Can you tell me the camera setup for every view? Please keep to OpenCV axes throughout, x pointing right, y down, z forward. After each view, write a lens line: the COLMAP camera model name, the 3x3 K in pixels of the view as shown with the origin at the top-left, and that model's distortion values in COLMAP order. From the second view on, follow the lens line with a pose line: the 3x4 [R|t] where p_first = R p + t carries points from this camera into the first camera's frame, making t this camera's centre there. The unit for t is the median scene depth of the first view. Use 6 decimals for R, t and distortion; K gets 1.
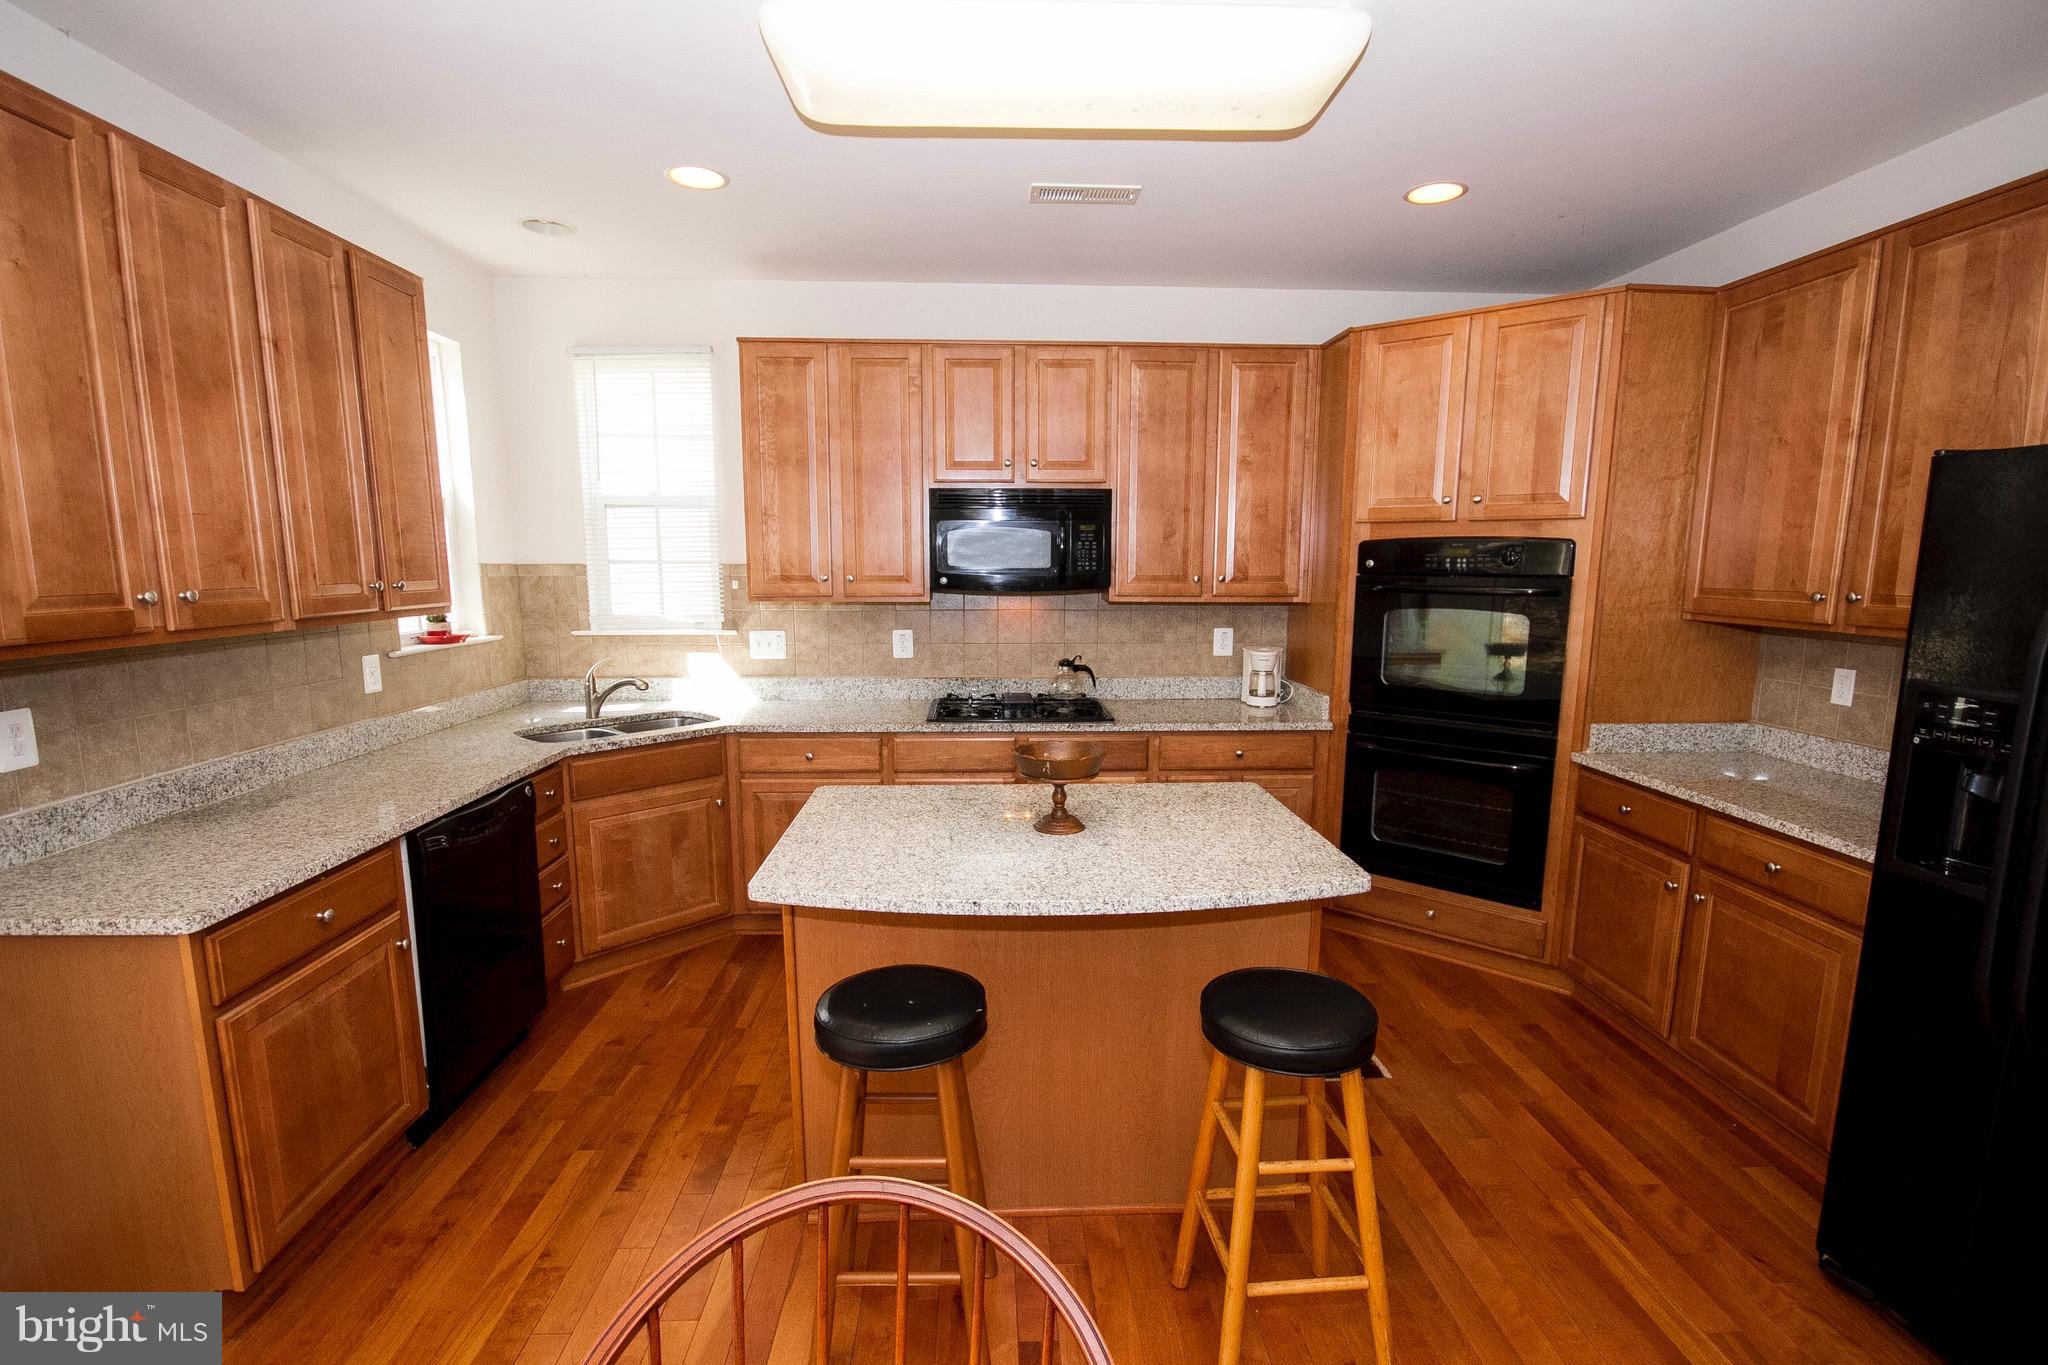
lens RADIAL K [[954.8, 0, 1021.2], [0, 954.8, 706.3], [0, 0, 1]] dist [-0.000975, 0.000079]
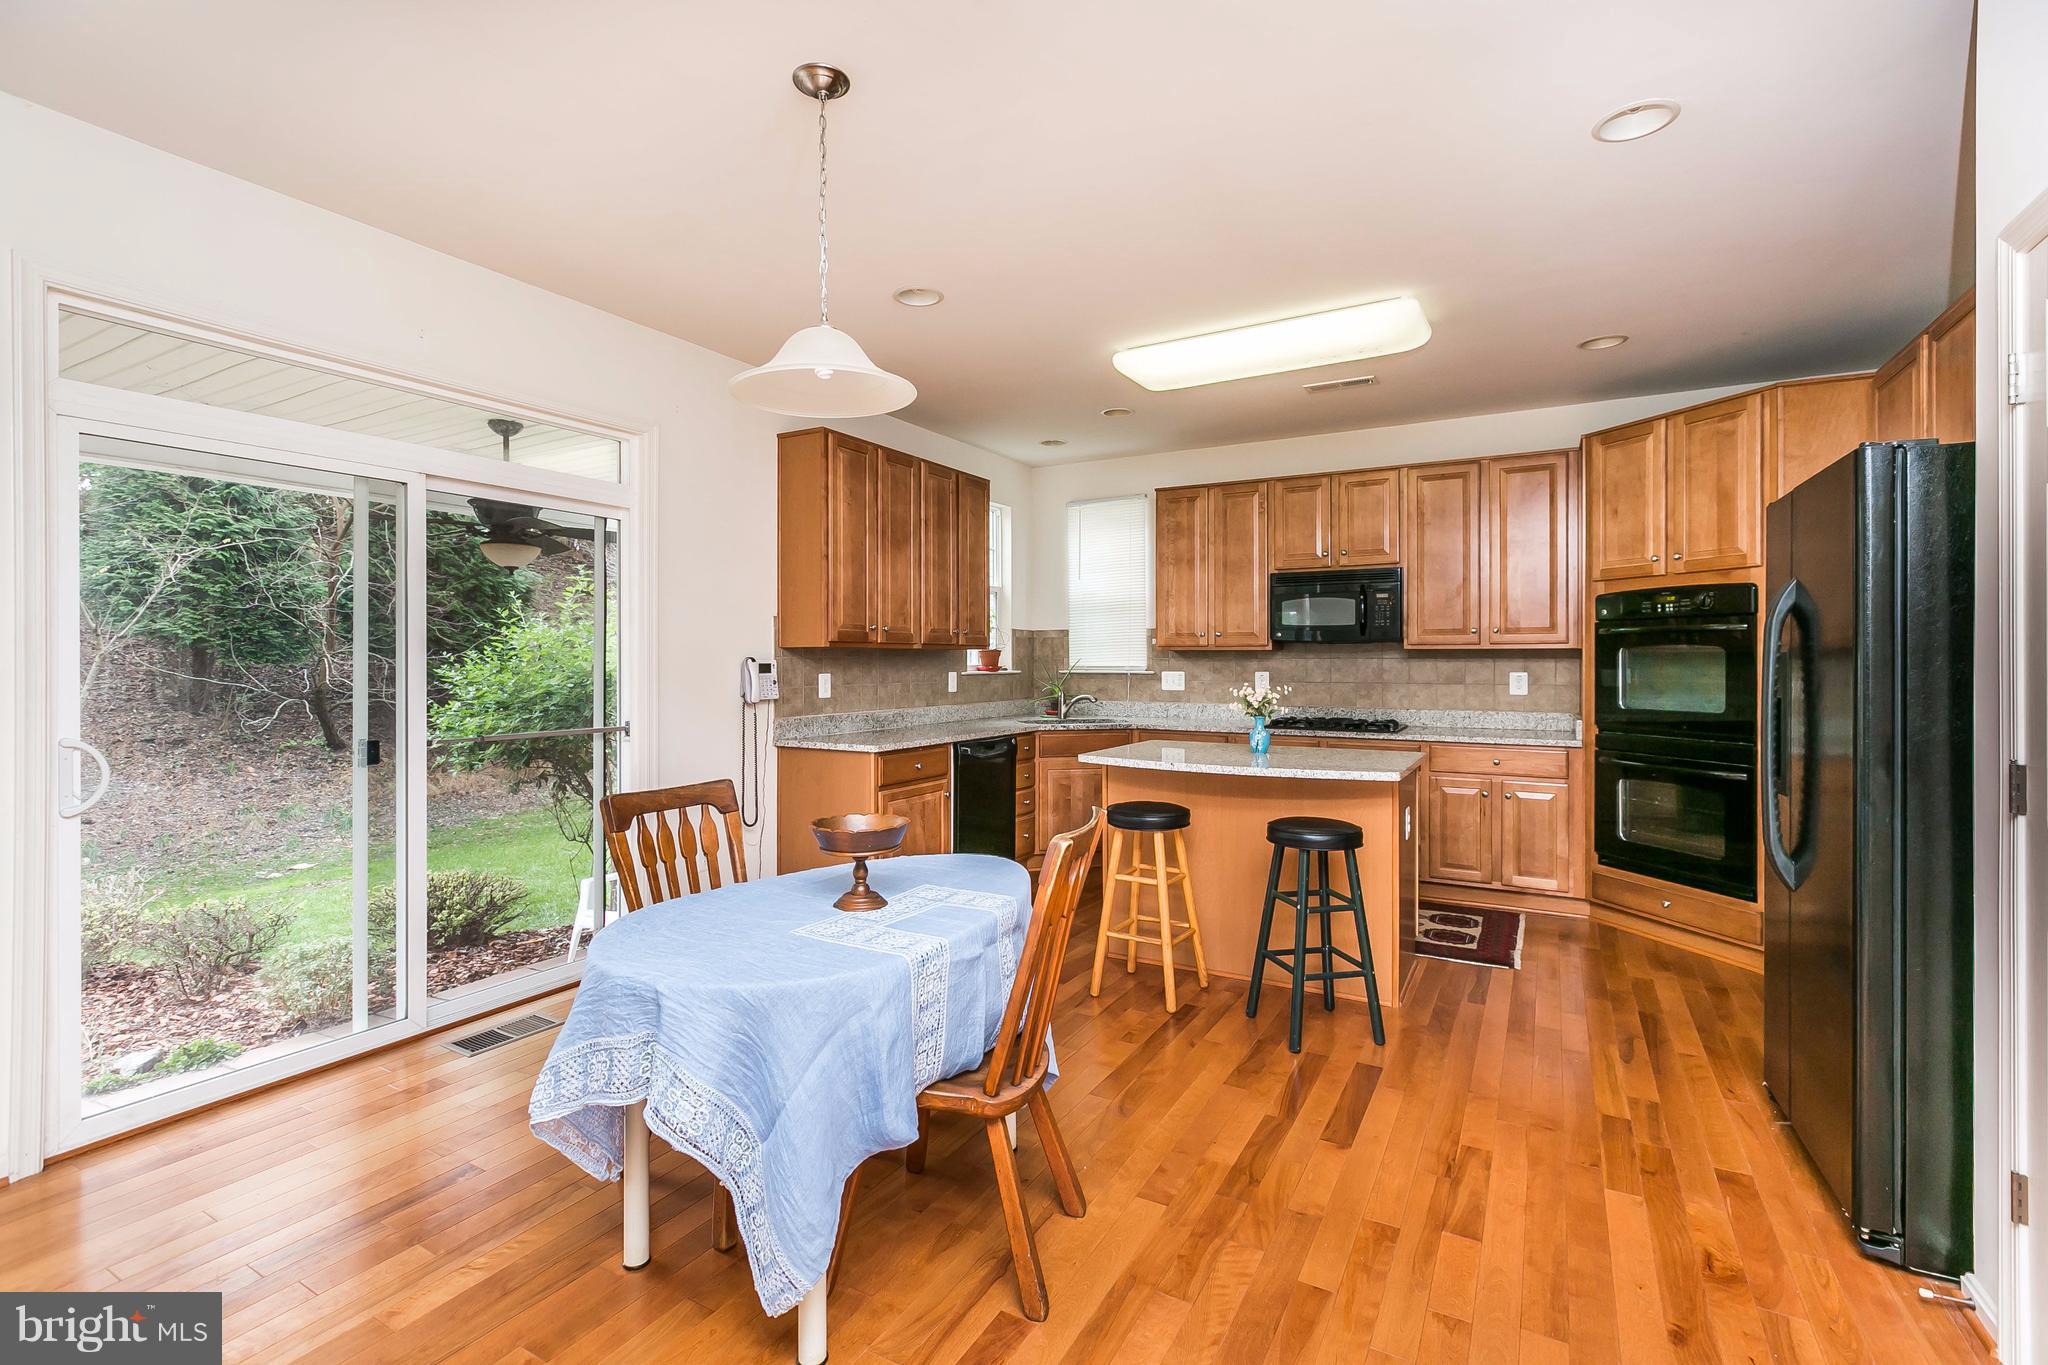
lens RADIAL K [[936.8, 0, 1023.7], [0, 936.8, 660.0], [0, 0, 1]] dist [0.136341, -0.000005]
pose [[0.852664, 0.003418, -0.522449, 0.409913], [-0.082158, 0.988415, -0.127618, 0.147782], [0.515960, 0.151739, 0.843066, -0.499568]]
